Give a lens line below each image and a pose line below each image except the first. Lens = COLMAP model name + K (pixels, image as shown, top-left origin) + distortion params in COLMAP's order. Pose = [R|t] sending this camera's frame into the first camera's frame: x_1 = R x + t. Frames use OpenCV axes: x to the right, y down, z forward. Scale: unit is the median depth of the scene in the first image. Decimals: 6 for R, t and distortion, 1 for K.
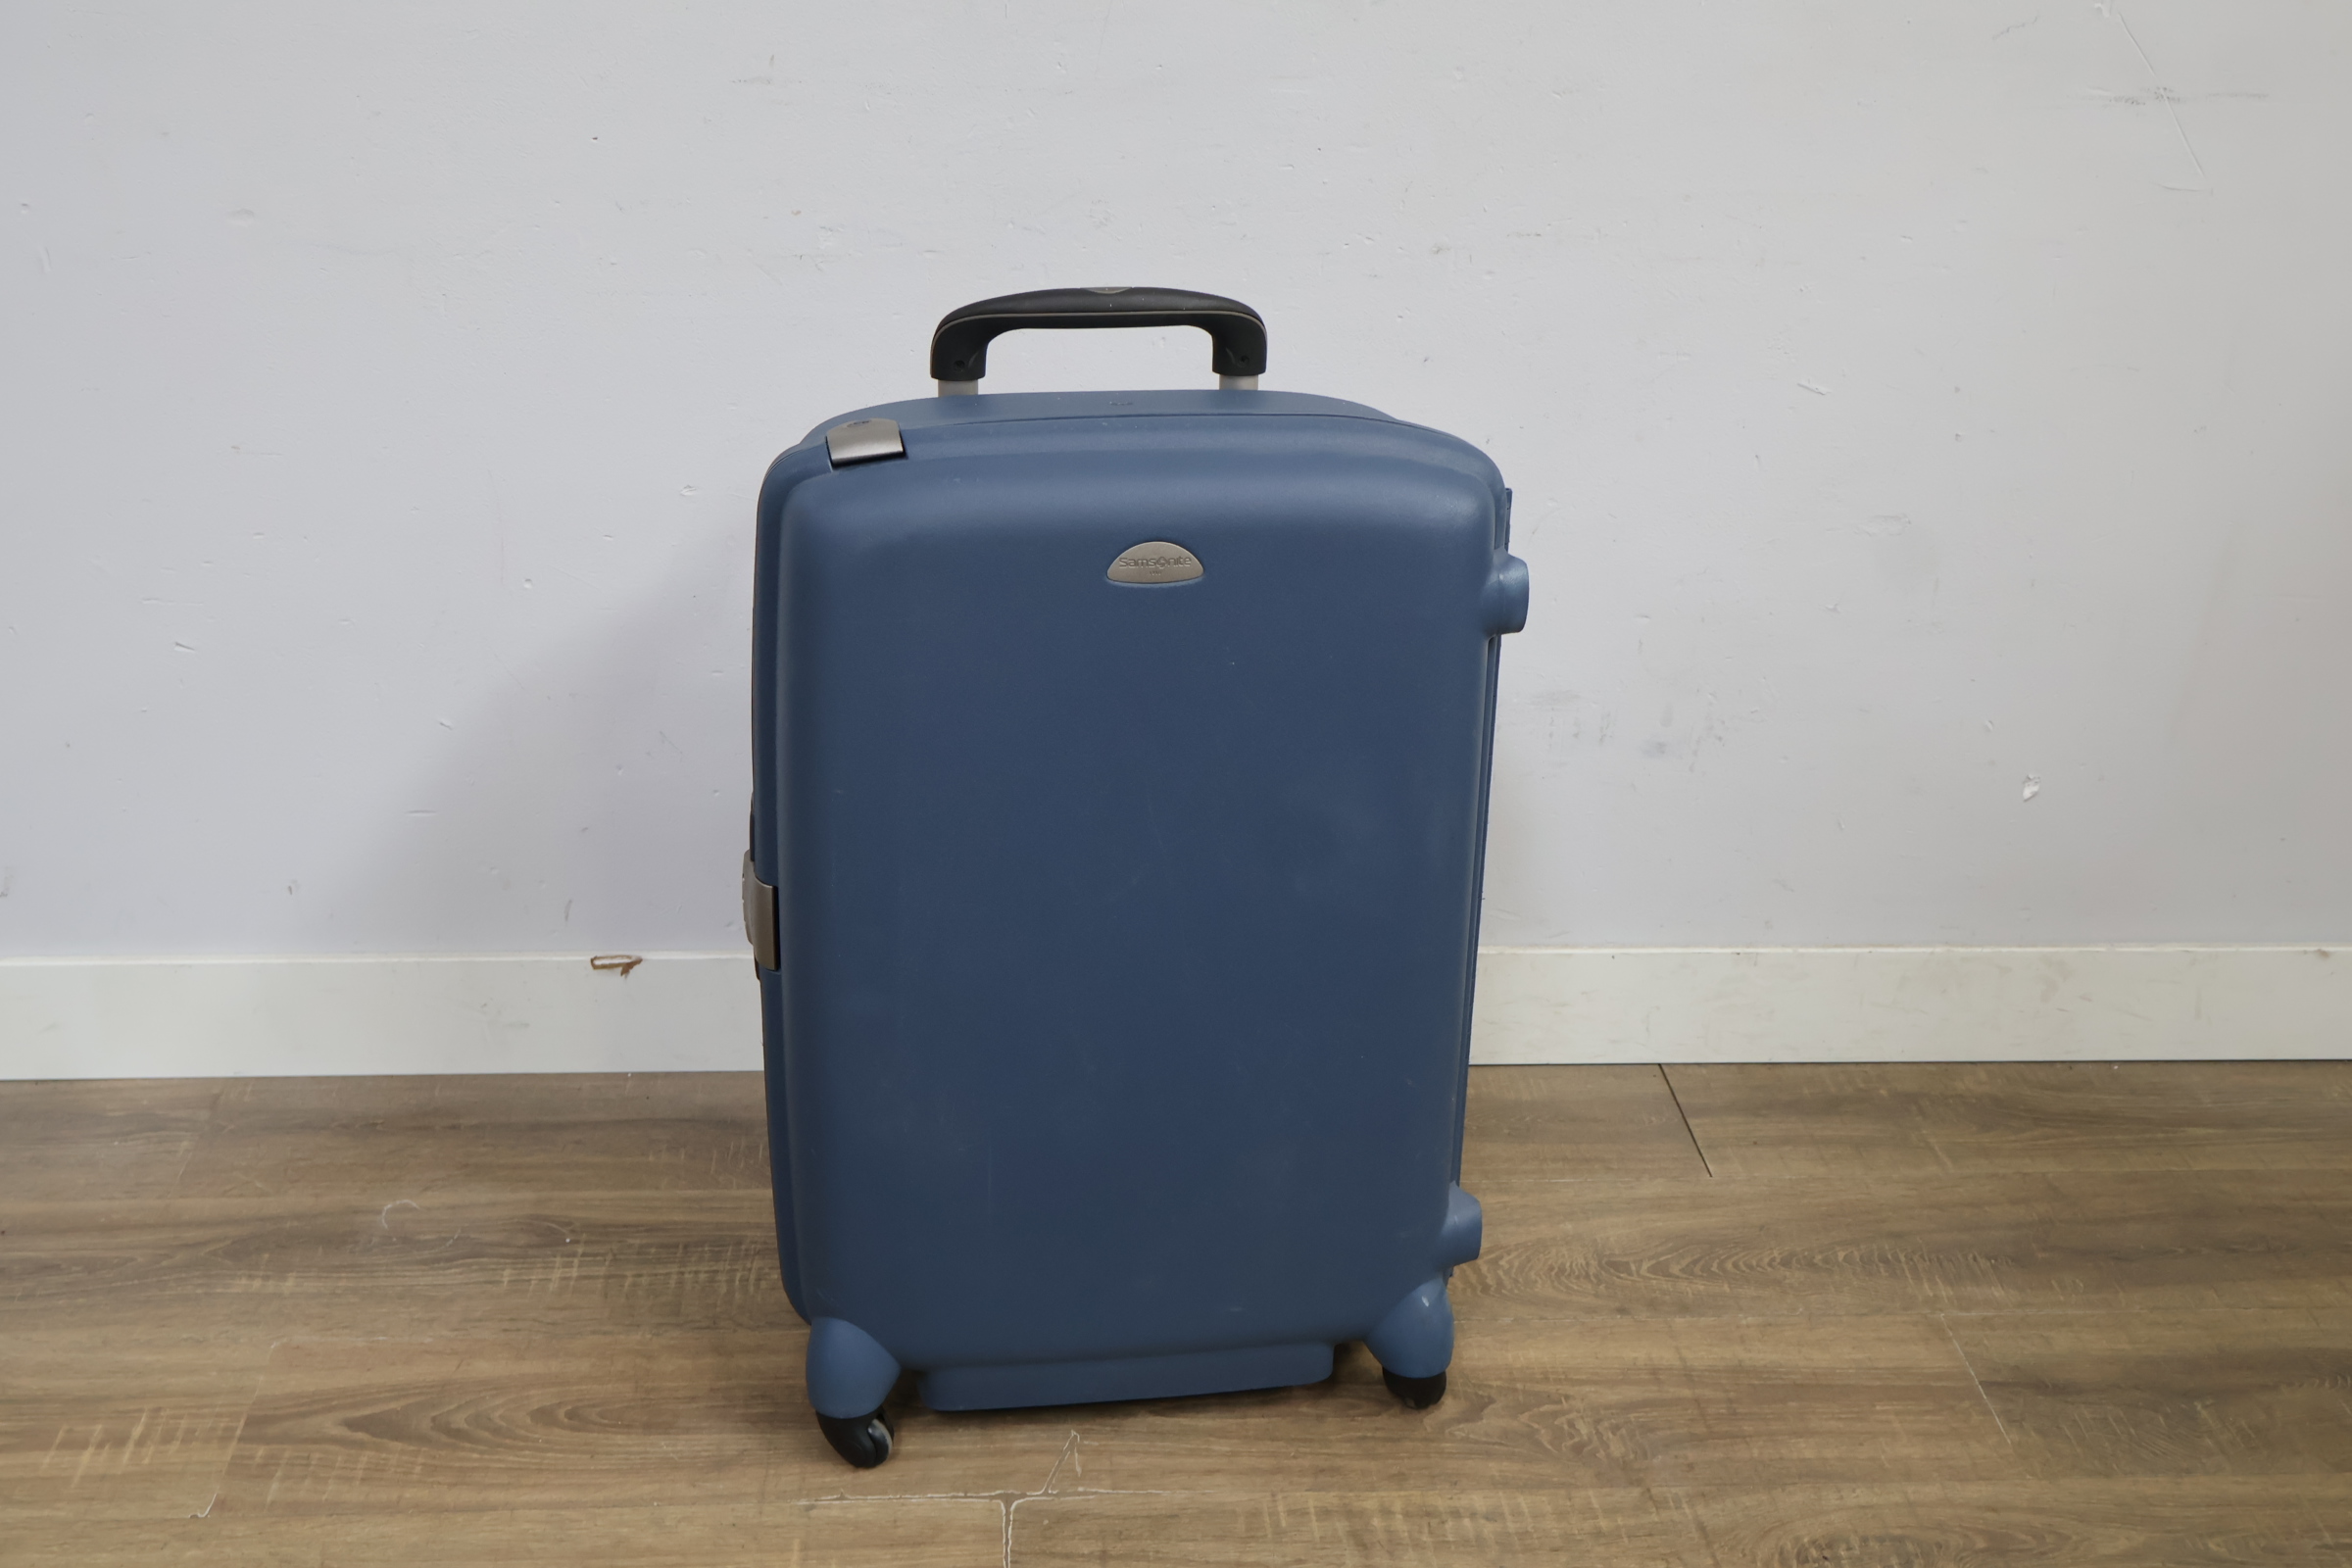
lens RADIAL K [[2563.1, 0, 1166.2], [0, 2563.1, 779.5], [0, 0, 1]] dist [-0.009943, 0.000000]
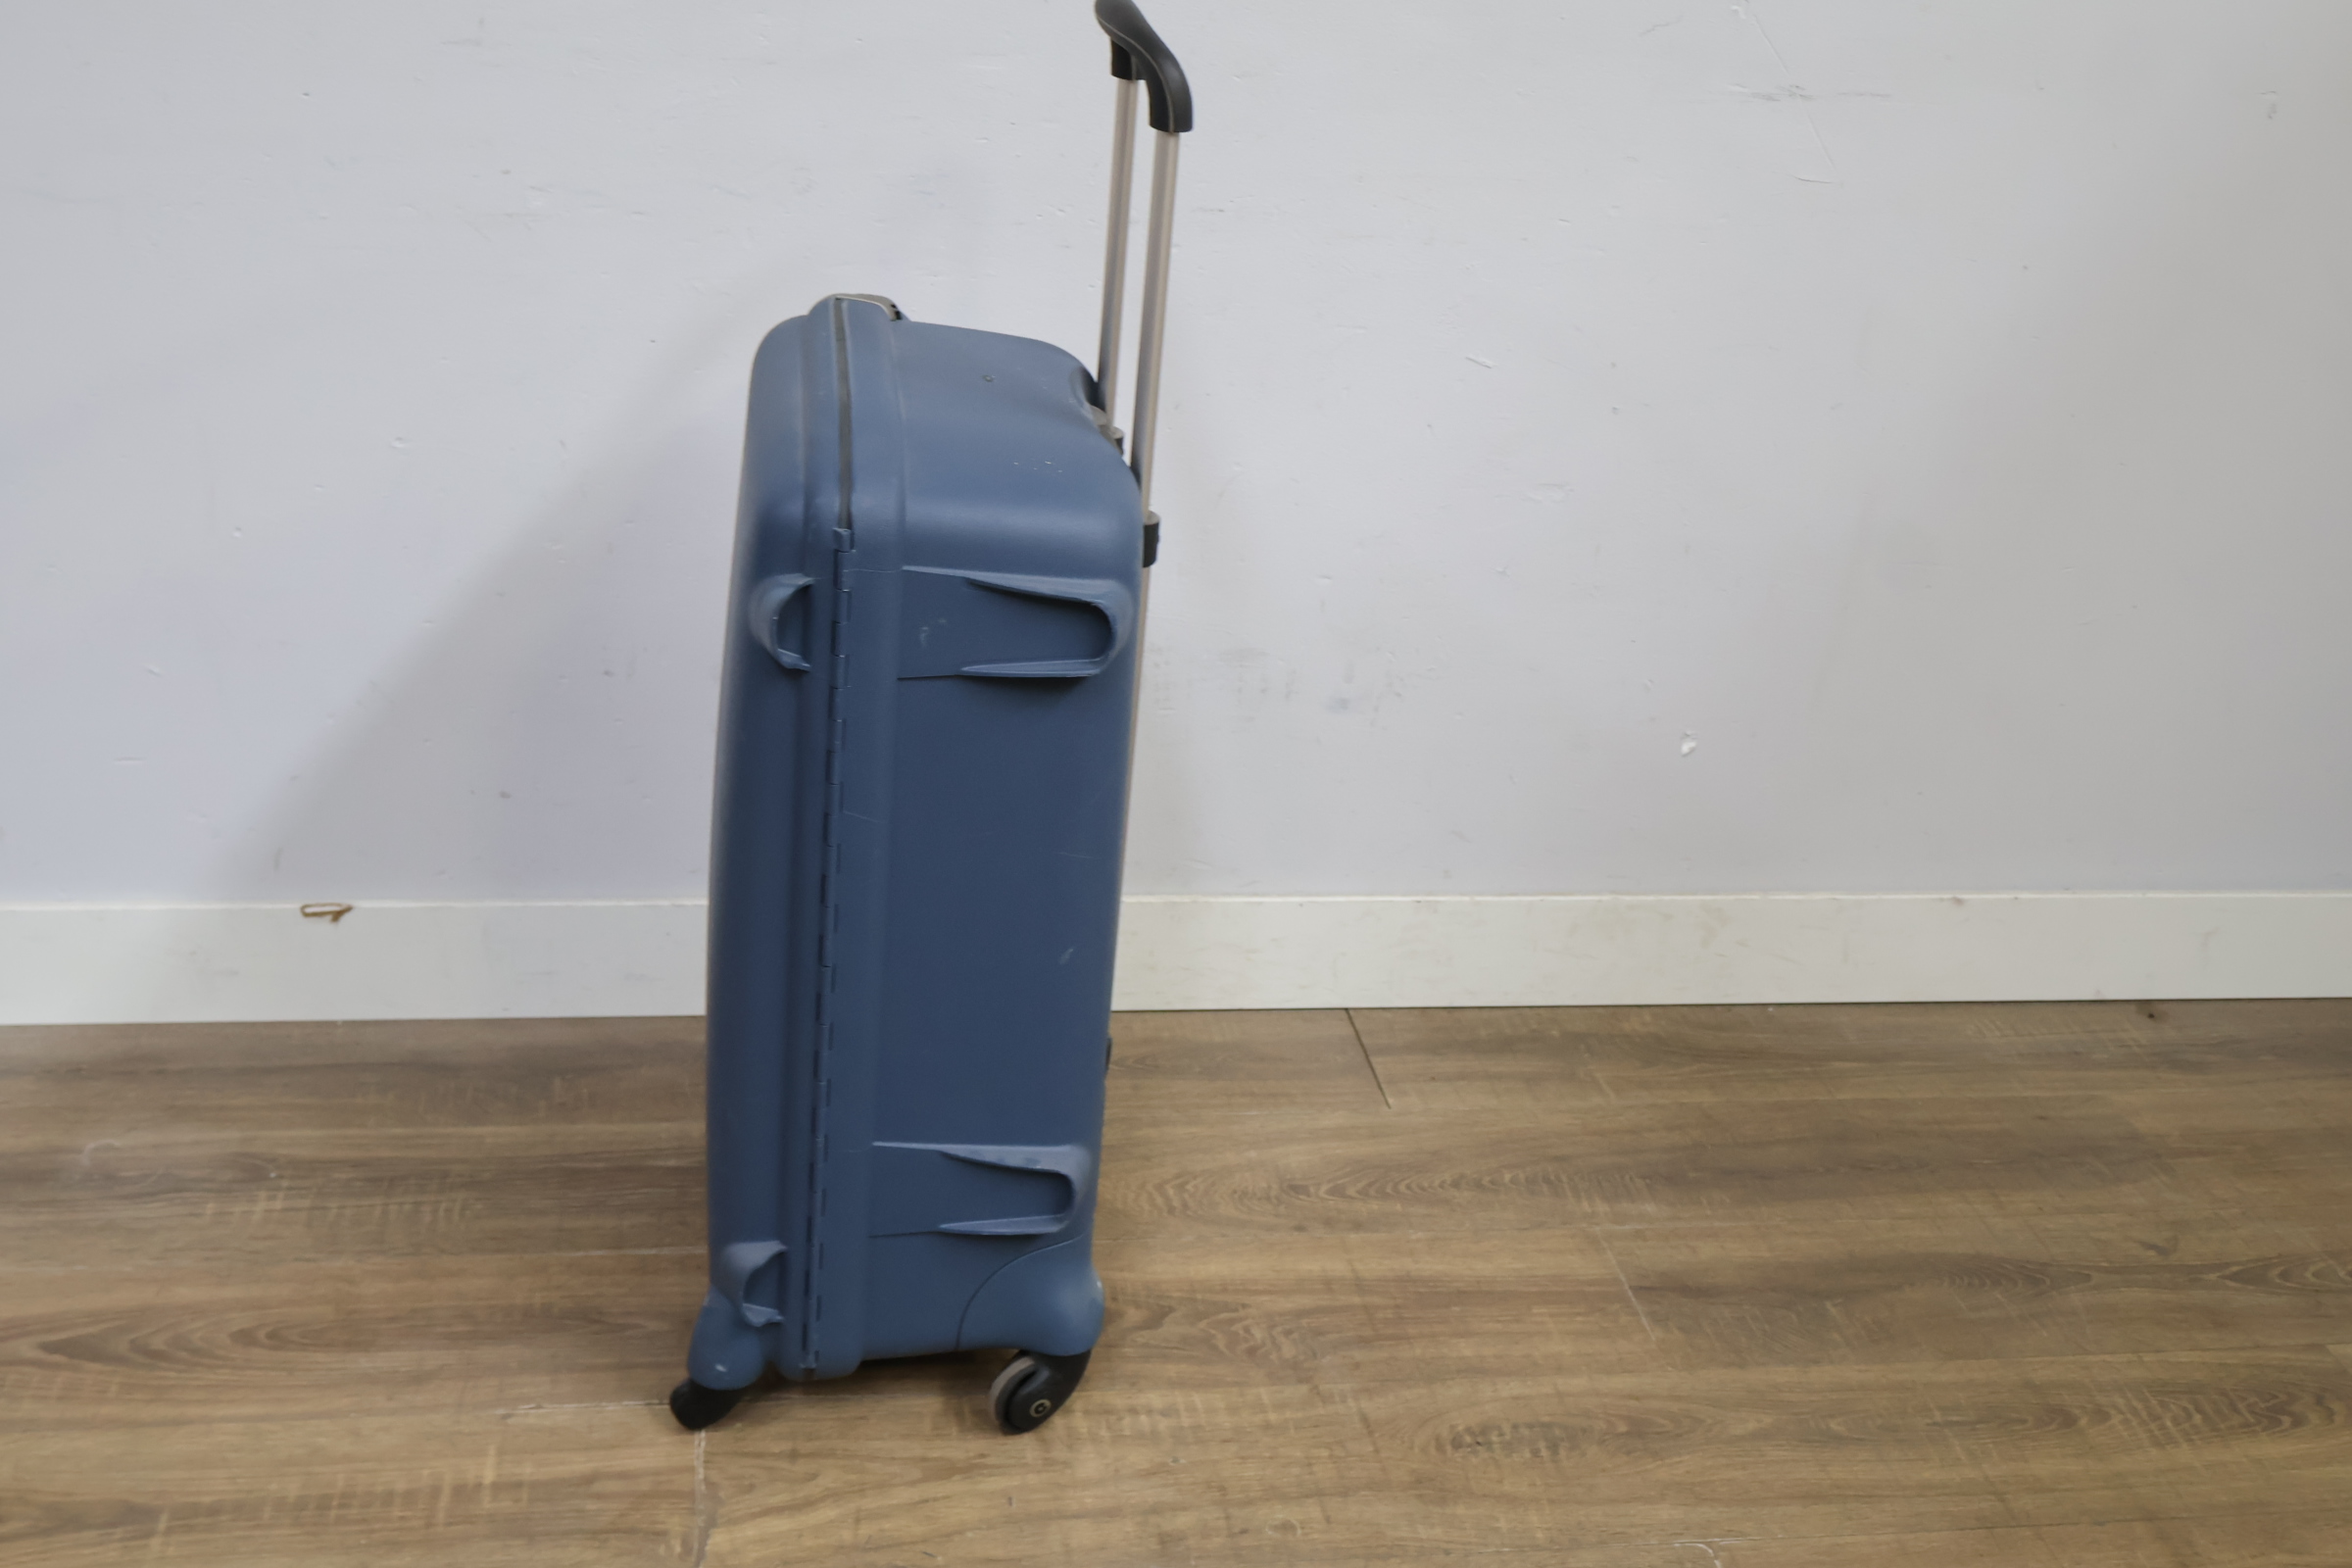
lens RADIAL K [[2563.1, 0, 1166.2], [0, 2563.1, 770.7], [0, 0, 1]] dist [-0.009943, 0.000000]
pose [[0.995797, 0.002249, 0.091560, 0.026685], [-0.000478, 0.999813, -0.019353, 0.040060], [-0.091587, 0.019228, 0.995611, -0.047765]]
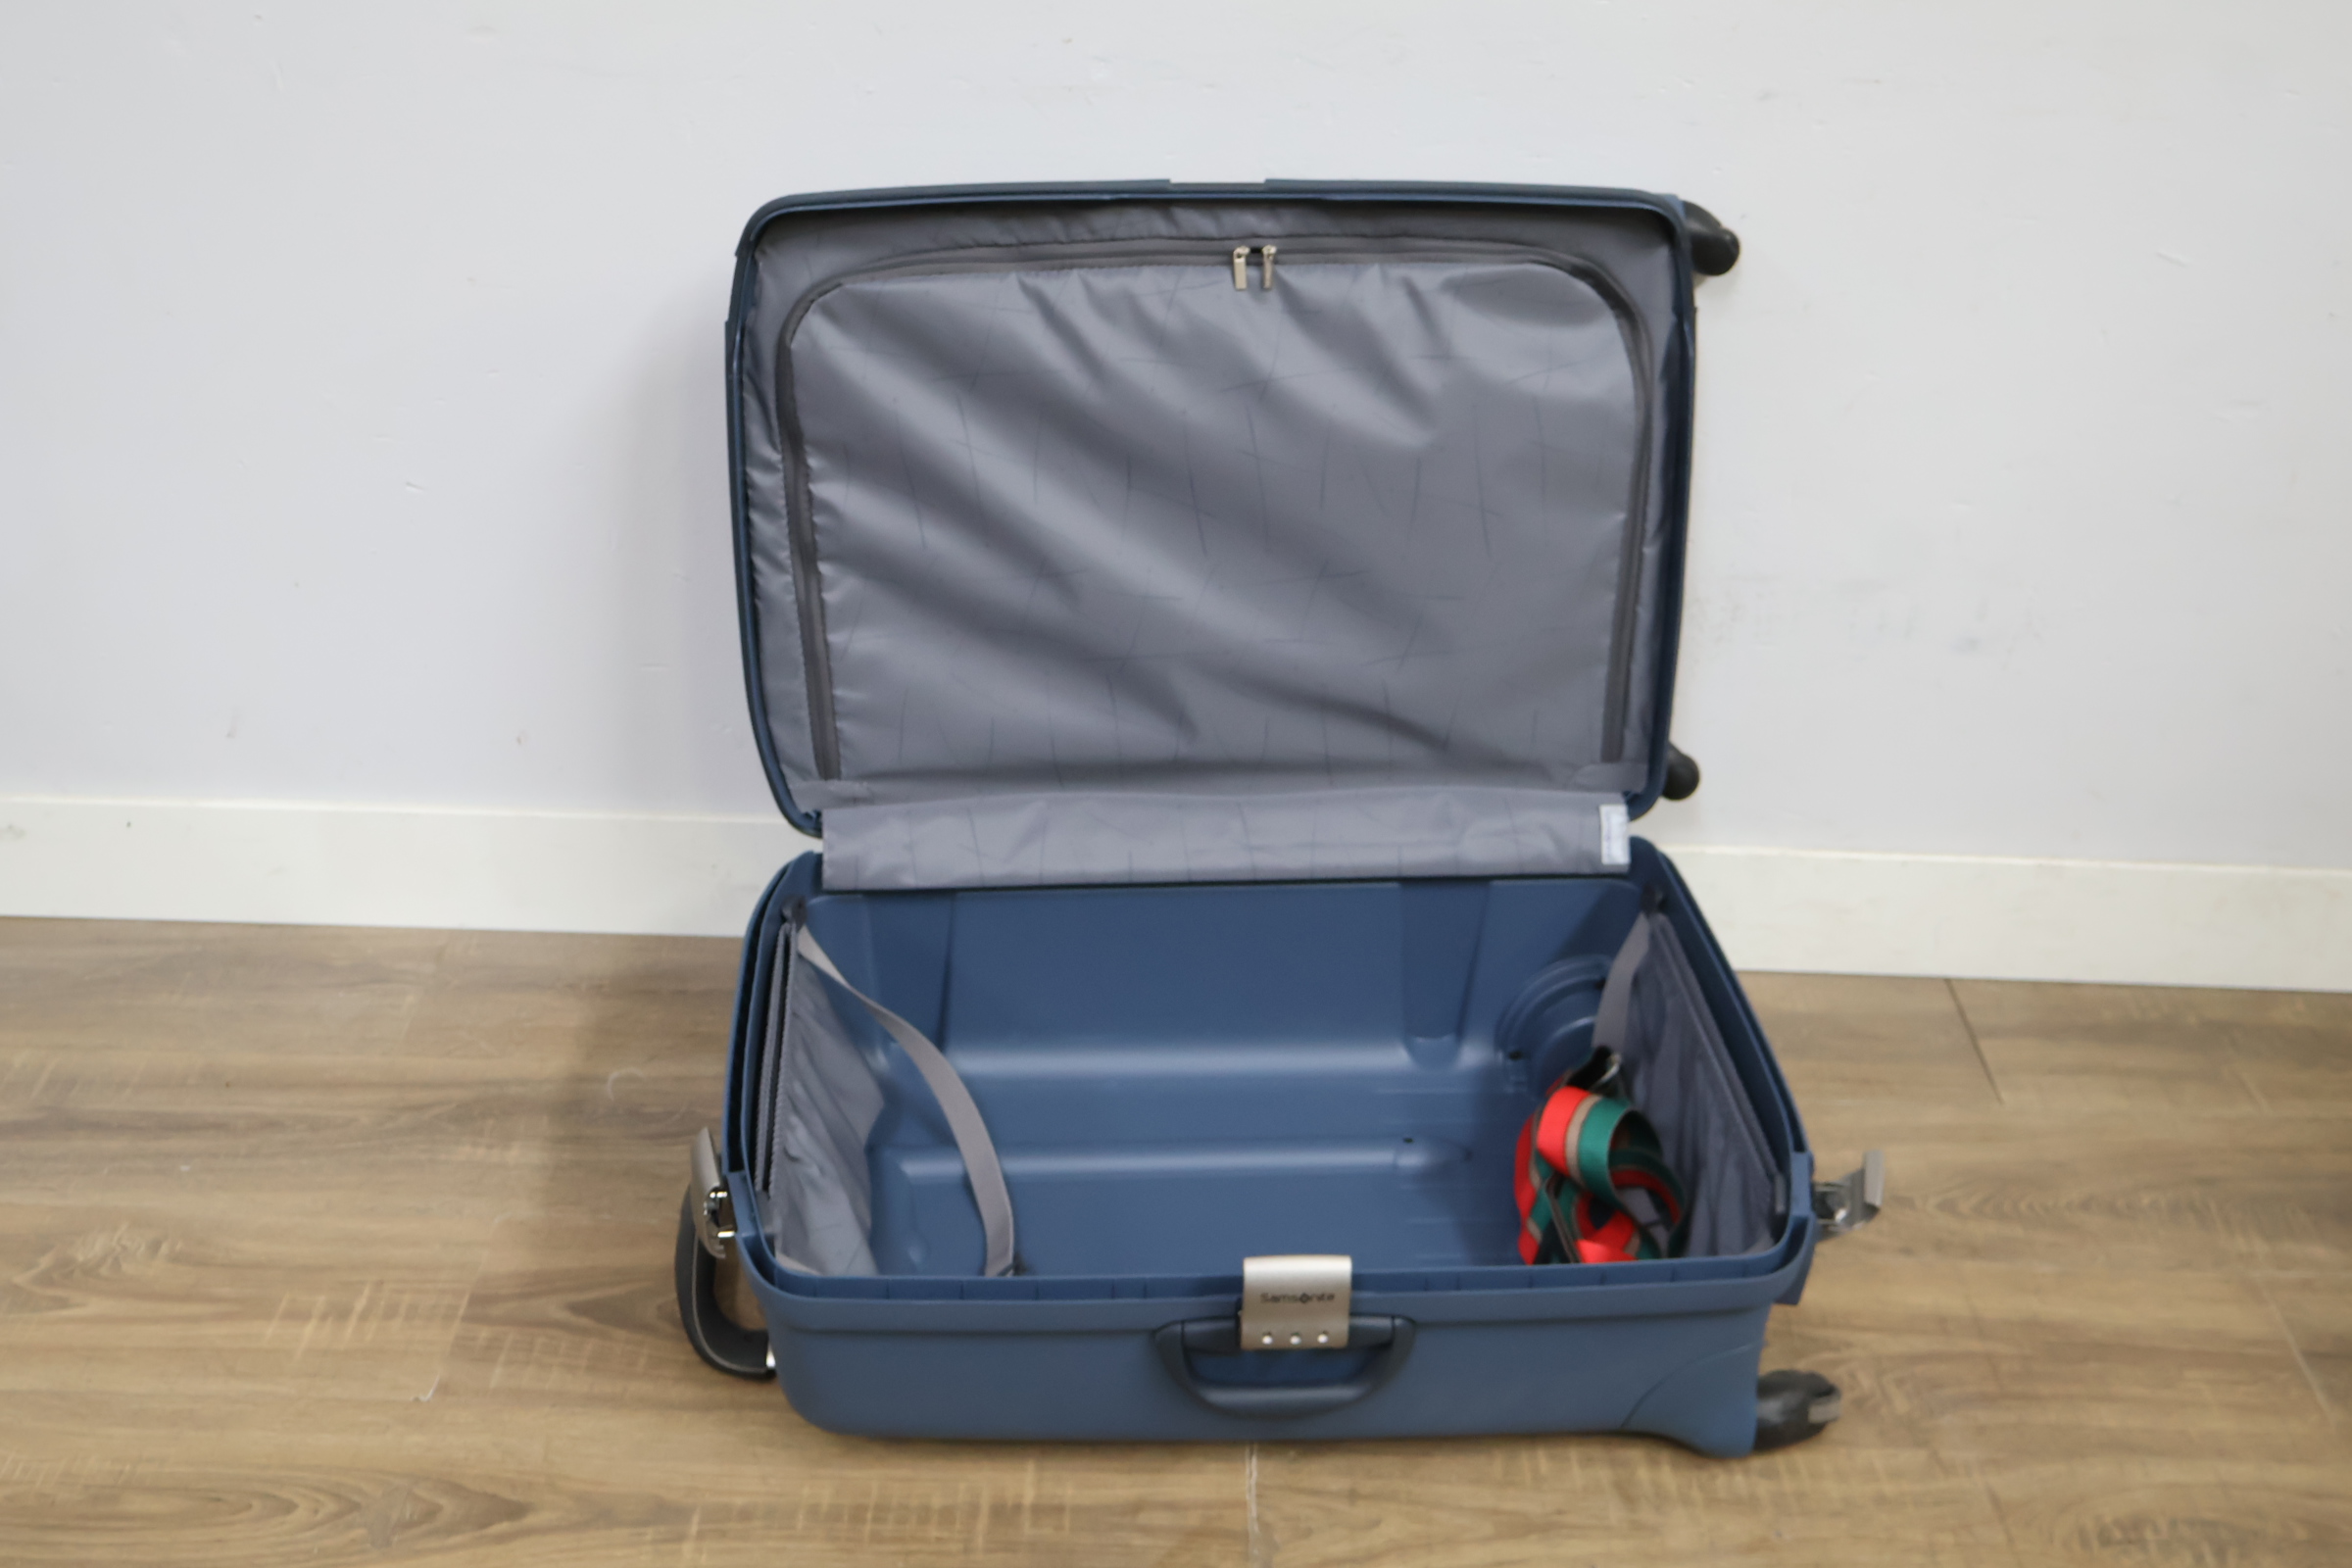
lens RADIAL K [[2563.1, 0, 1172.1], [0, 2563.1, 780.6], [0, 0, 1]] dist [-0.009943, 0.000000]
pose [[0.996562, 0.038946, -0.073123, -0.028056], [-0.033431, 0.996609, 0.075190, -0.025528], [0.075803, -0.072487, 0.994485, 0.062615]]
